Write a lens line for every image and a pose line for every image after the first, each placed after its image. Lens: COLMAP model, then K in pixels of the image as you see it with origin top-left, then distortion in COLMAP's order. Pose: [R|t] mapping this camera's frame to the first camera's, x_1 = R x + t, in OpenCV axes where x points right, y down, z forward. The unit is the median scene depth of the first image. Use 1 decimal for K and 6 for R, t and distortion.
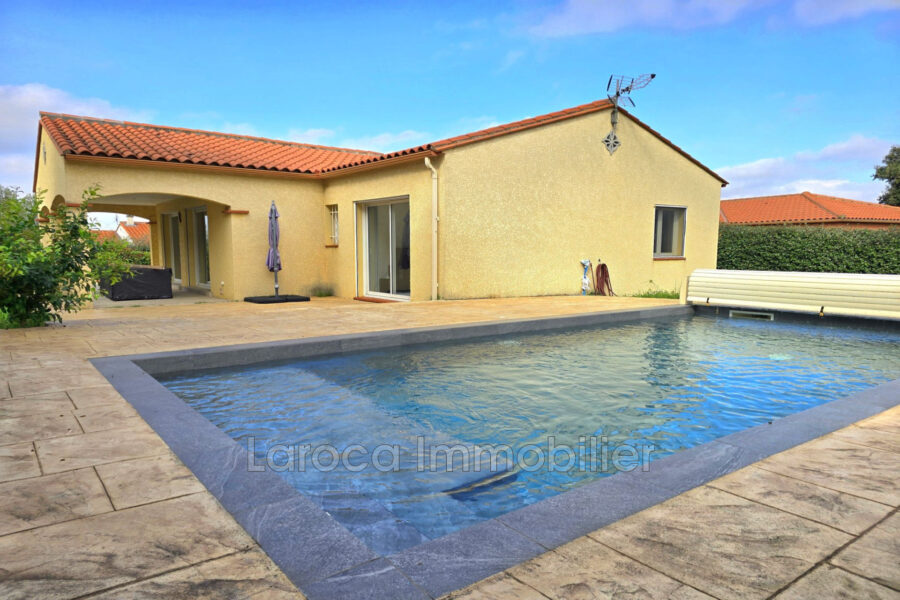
lens RADIAL K [[607.3, 0, 439.9], [0, 607.3, 313.7], [0, 0, 1]] dist [0.047476, -0.026246]
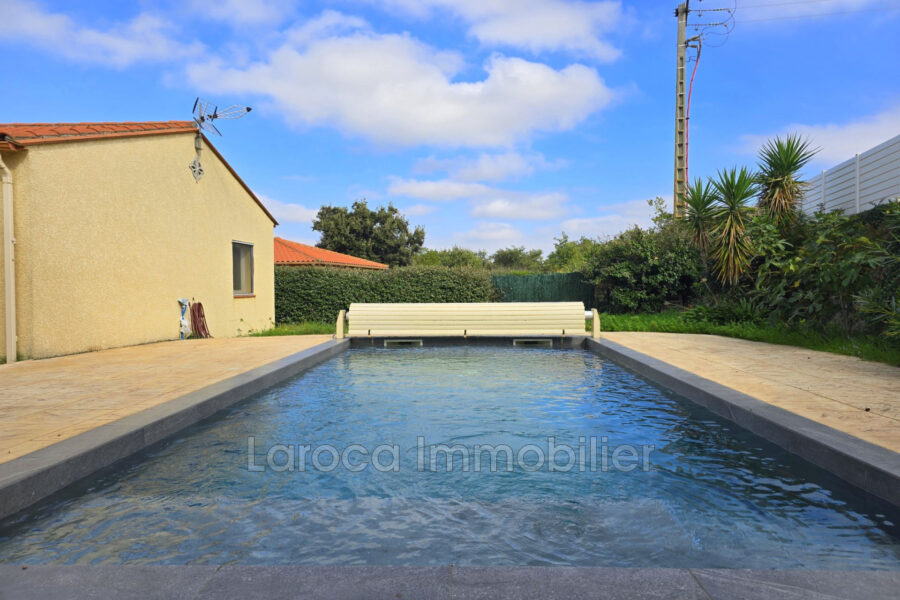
lens RADIAL K [[607.3, 0, 453.6], [0, 607.3, 294.6], [0, 0, 1]] dist [0.047476, -0.026246]
pose [[0.616783, -0.016254, 0.786965, -0.206883], [0.091901, 0.994436, -0.051488, -0.013470], [-0.781750, 0.104079, 0.614846, 0.164954]]
